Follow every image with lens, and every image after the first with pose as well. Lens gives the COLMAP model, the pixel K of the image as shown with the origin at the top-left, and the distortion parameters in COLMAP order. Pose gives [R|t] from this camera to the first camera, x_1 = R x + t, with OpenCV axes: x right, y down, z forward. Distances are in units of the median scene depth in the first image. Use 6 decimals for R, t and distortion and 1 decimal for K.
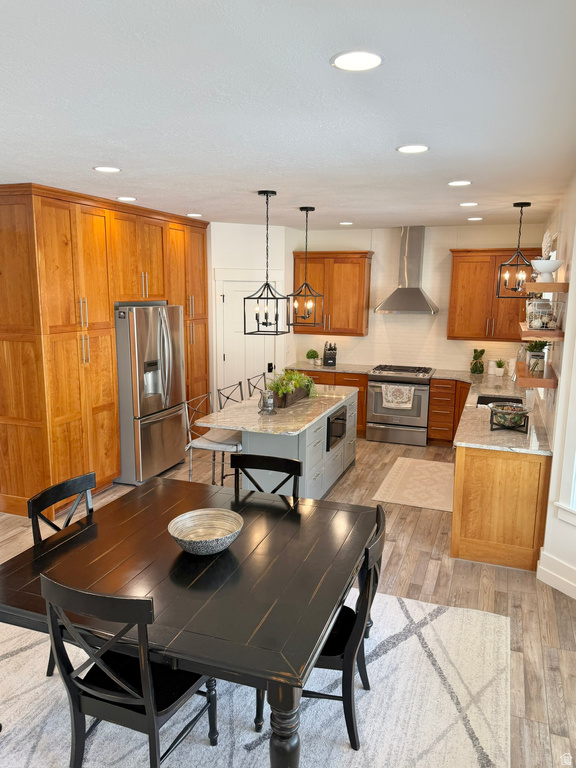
lens RADIAL K [[544.7, 0, 295.9], [0, 544.7, 384.7], [0, 0, 1]] dist [0.056807, -0.074237]
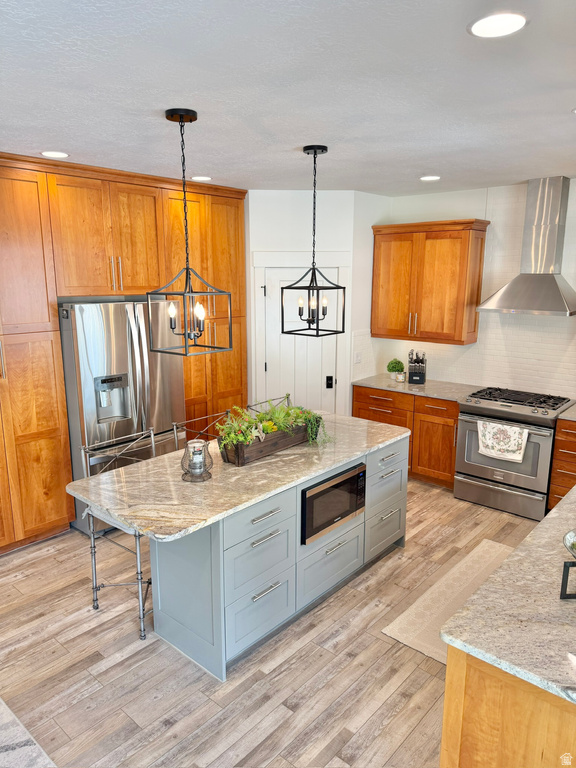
lens RADIAL K [[544.7, 0, 282.8], [0, 544.7, 382.9], [0, 0, 1]] dist [0.056807, -0.074237]
pose [[0.934031, 0.062372, -0.351704, 0.169922], [-0.055244, 0.998014, 0.030277, -0.053386], [0.352894, -0.008851, 0.935621, 0.295053]]
